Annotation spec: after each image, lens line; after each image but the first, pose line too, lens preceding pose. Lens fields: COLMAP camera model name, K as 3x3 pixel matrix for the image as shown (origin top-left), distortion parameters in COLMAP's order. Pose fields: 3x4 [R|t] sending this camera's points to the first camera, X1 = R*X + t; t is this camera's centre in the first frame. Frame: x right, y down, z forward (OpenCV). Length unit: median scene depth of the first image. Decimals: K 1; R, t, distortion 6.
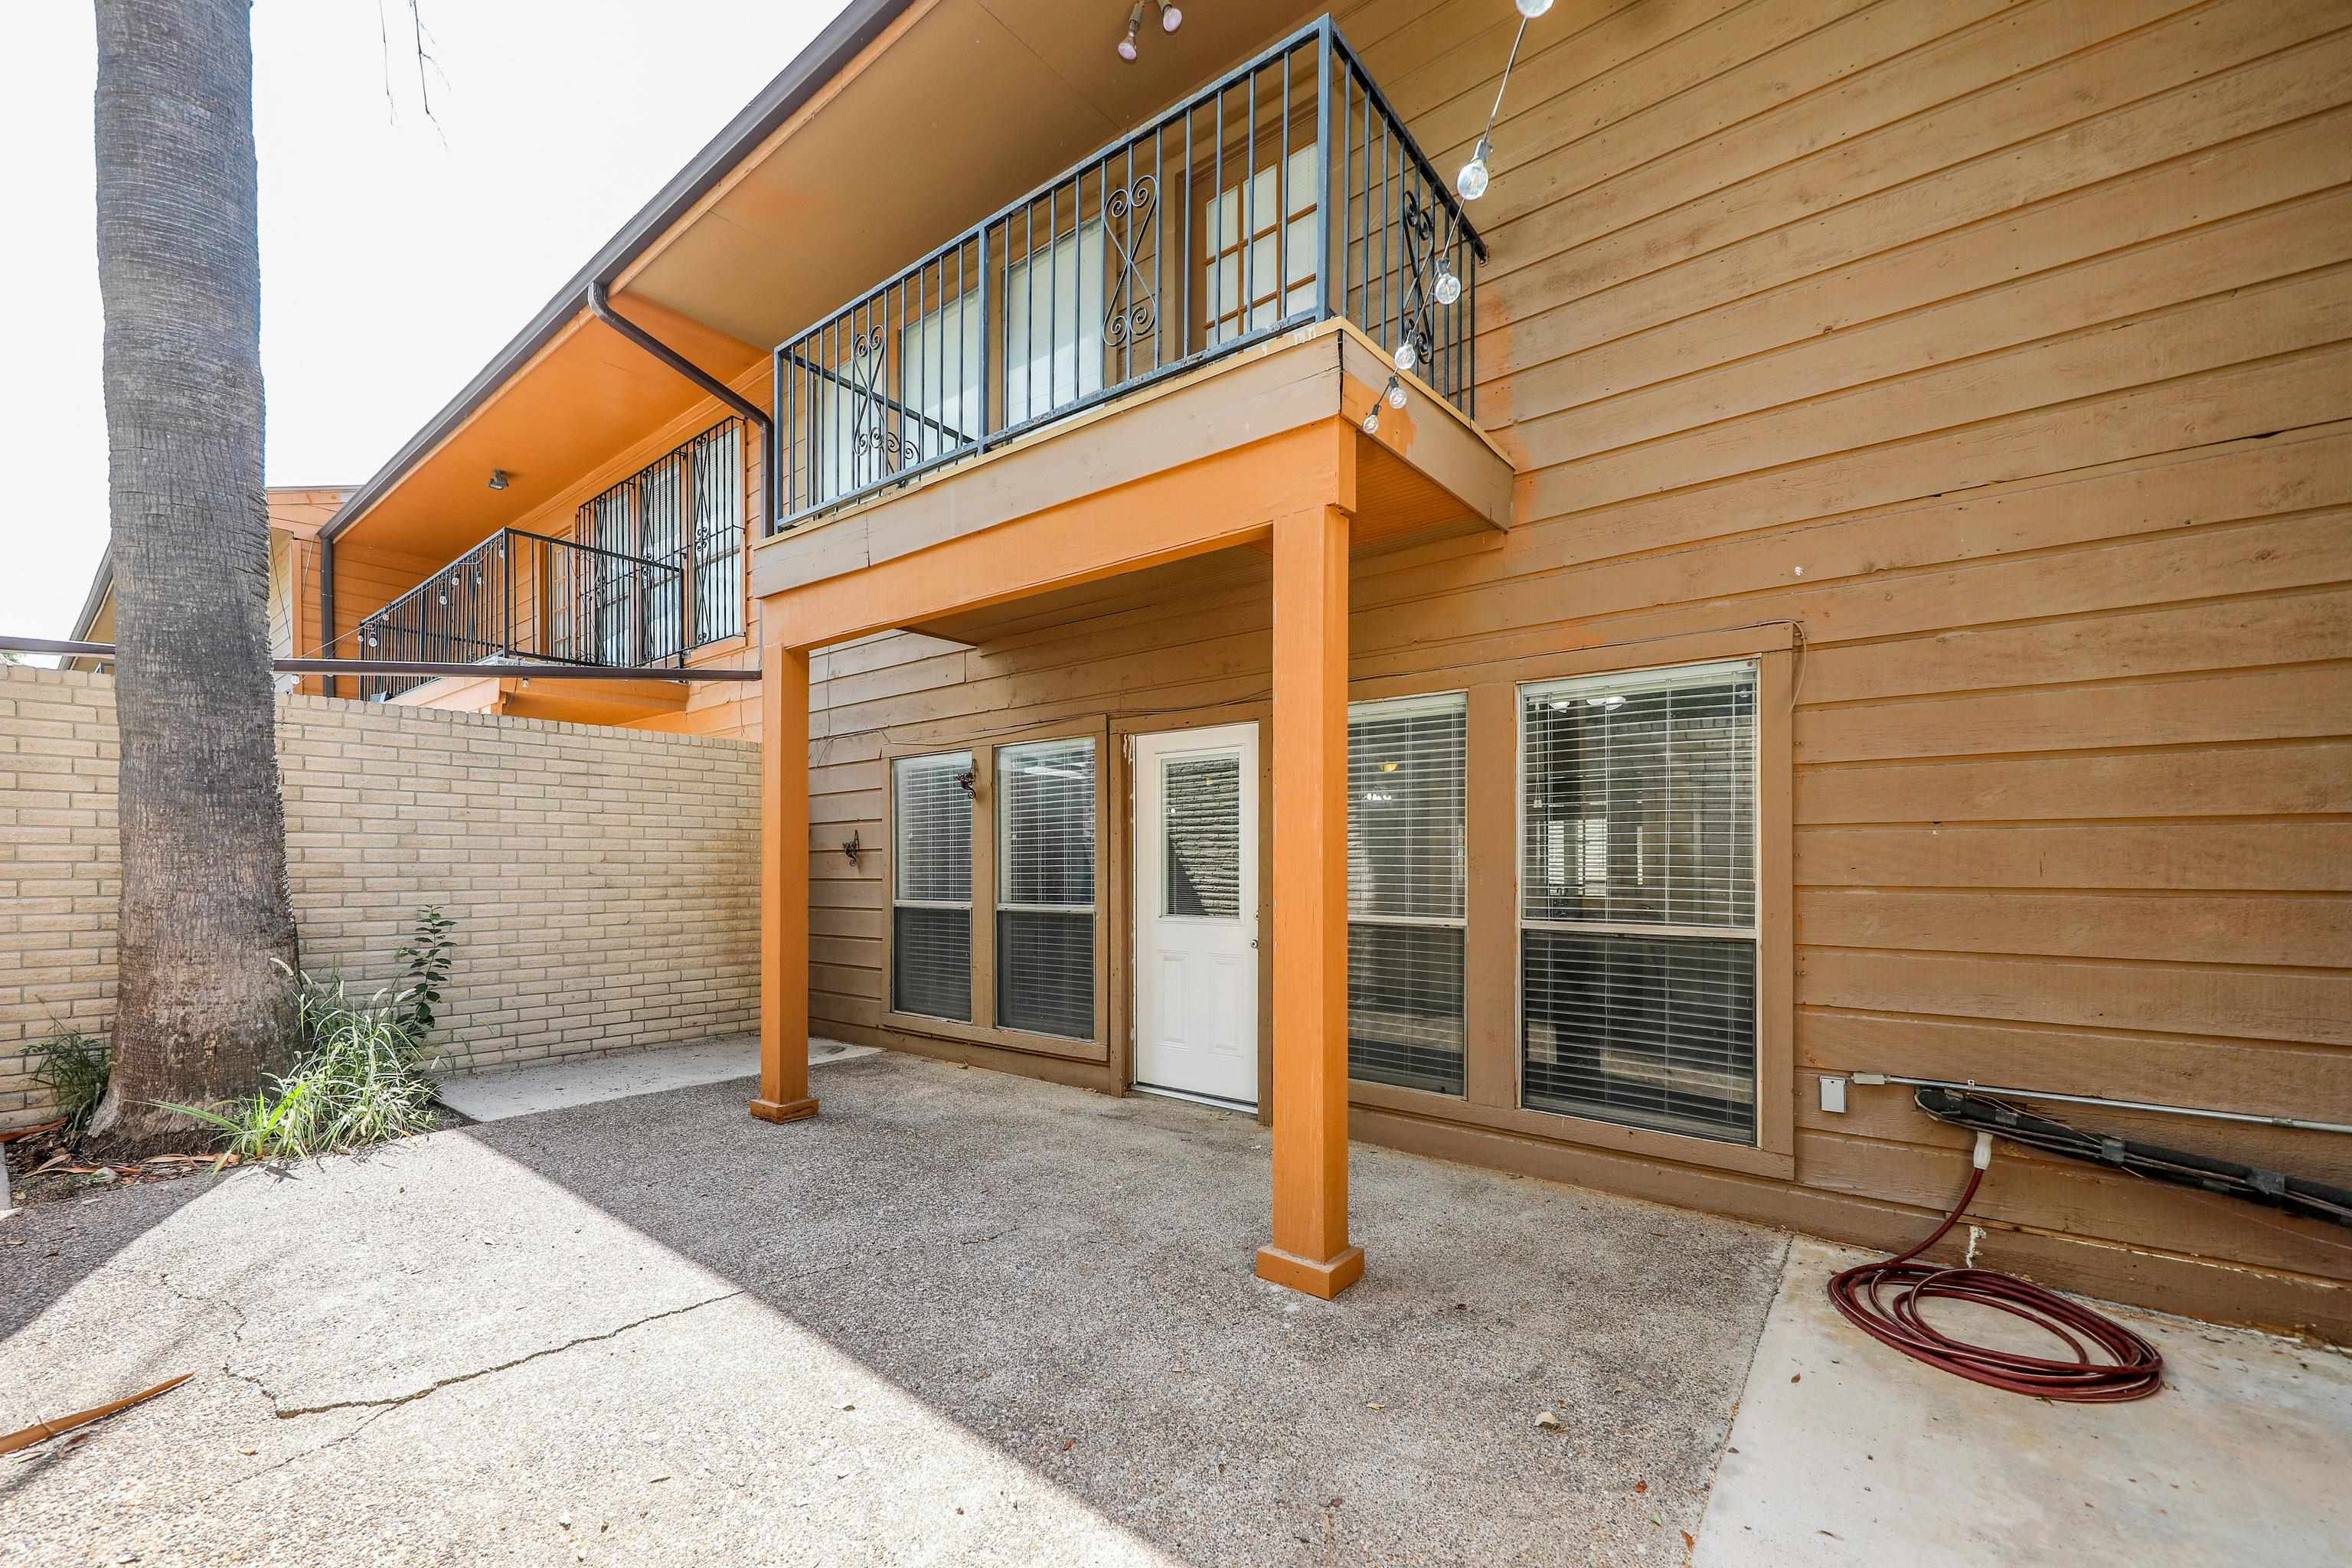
lens RADIAL K [[932.6, 0, 1195.4], [0, 932.6, 873.0], [0, 0, 1]] dist [0.007928, -0.000010]
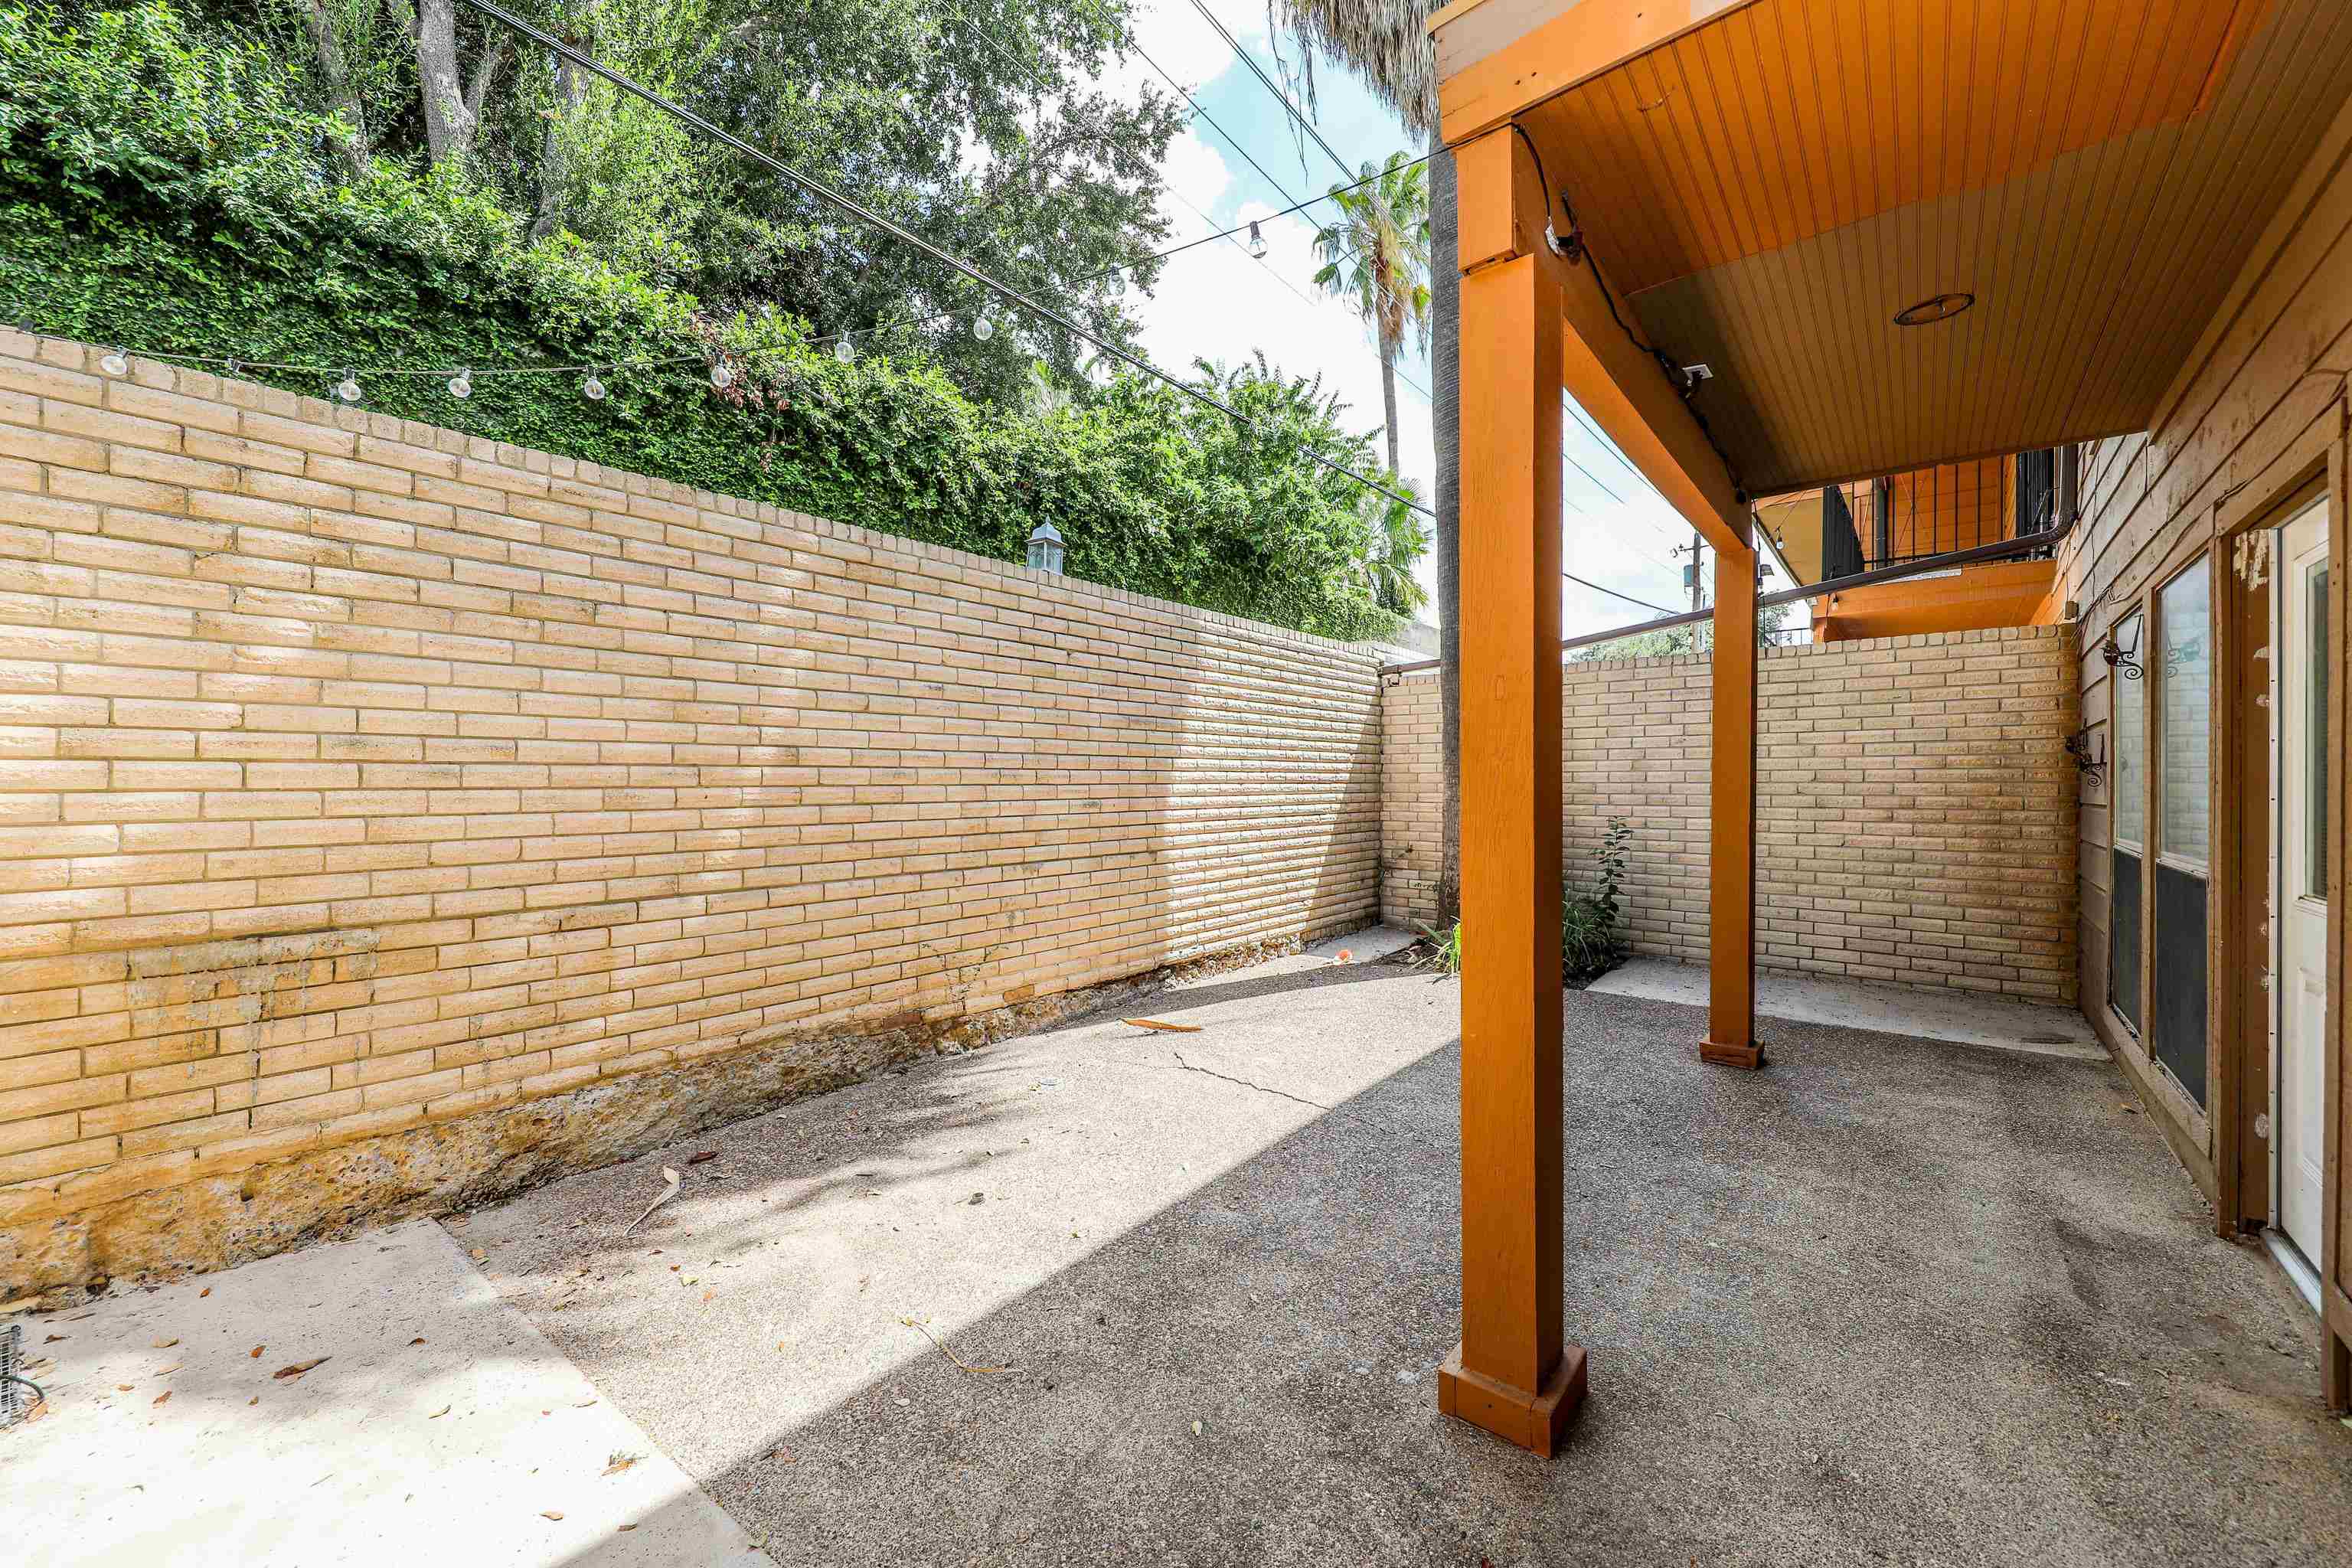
lens RADIAL K [[932.6, 0, 1174.6], [0, 932.6, 782.1], [0, 0, 1]] dist [0.007928, -0.000010]
pose [[-0.013856, -0.000170, -0.999904, 0.384548], [-0.006218, 0.999981, -0.000084, -0.007097], [0.999885, 0.006216, -0.013857, 0.362465]]
